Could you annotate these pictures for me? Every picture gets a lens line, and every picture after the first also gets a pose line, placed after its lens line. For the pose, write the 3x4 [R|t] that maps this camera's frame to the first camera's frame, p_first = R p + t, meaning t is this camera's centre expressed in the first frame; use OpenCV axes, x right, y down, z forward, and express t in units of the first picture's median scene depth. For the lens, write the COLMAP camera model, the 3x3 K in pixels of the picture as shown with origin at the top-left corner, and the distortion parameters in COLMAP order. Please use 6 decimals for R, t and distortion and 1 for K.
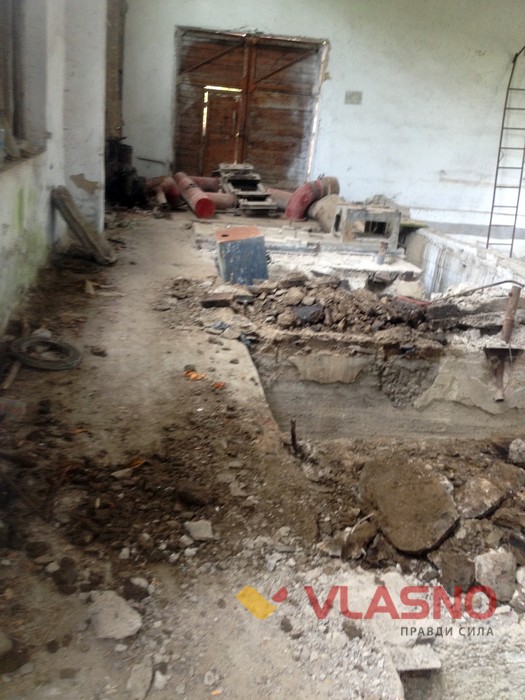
lens RADIAL K [[636.5, 0, 262.6], [0, 636.5, 369.6], [0, 0, 1]] dist [0.142339, -0.320596]
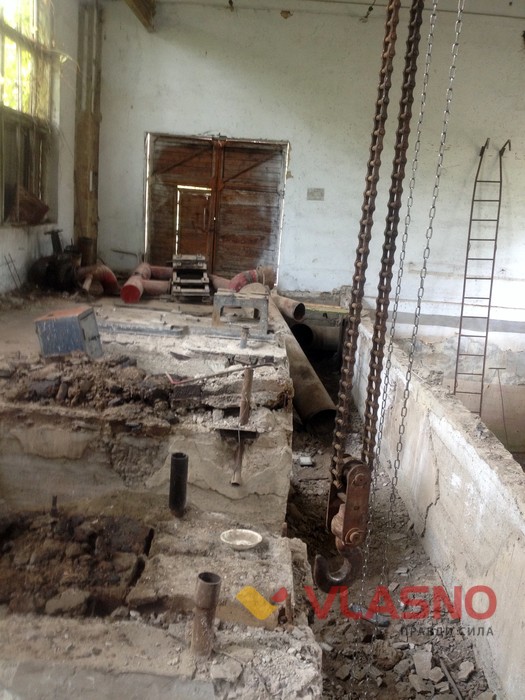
lens RADIAL K [[636.5, 0, 262.6], [0, 636.5, 369.6], [0, 0, 1]] dist [0.142339, -0.320596]
pose [[0.987825, 0.026600, -0.153279, 0.249540], [-0.047682, 0.989621, -0.135558, 0.002488], [0.148082, 0.141216, 0.978841, 0.019138]]
